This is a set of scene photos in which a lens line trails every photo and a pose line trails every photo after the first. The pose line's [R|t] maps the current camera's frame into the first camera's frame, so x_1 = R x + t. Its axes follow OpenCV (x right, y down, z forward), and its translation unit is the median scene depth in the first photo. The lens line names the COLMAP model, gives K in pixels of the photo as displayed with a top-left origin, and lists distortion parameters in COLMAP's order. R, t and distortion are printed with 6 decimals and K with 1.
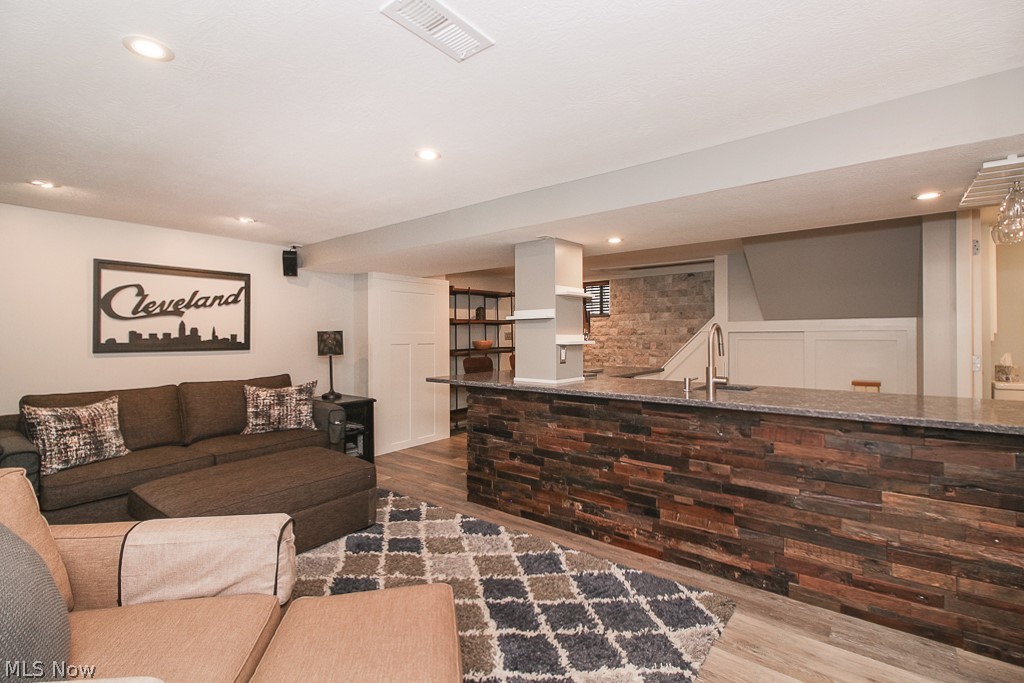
lens RADIAL K [[476.0, 0, 513.1], [0, 476.0, 327.0], [0, 0, 1]] dist [0.001669, -0.000874]
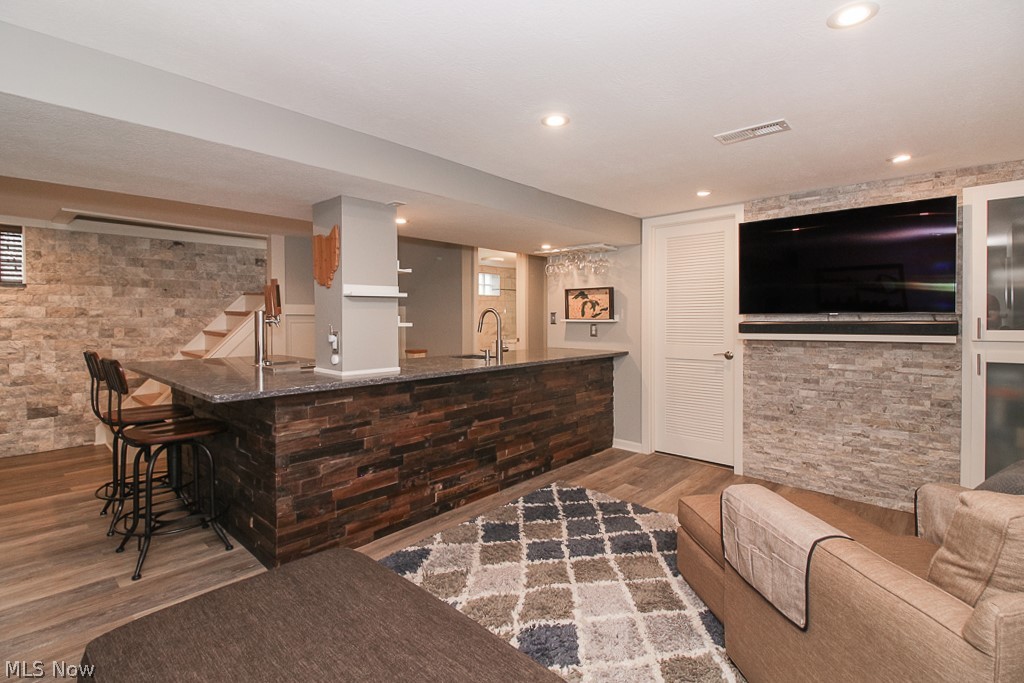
lens RADIAL K [[476.0, 0, 513.1], [0, 476.0, 327.0], [0, 0, 1]] dist [0.001669, -0.000874]
pose [[0.051277, -0.015478, 0.998564, -0.847291], [-0.016569, 0.999729, 0.016347, 0.020630], [-0.998547, -0.017383, 0.051007, 0.794845]]
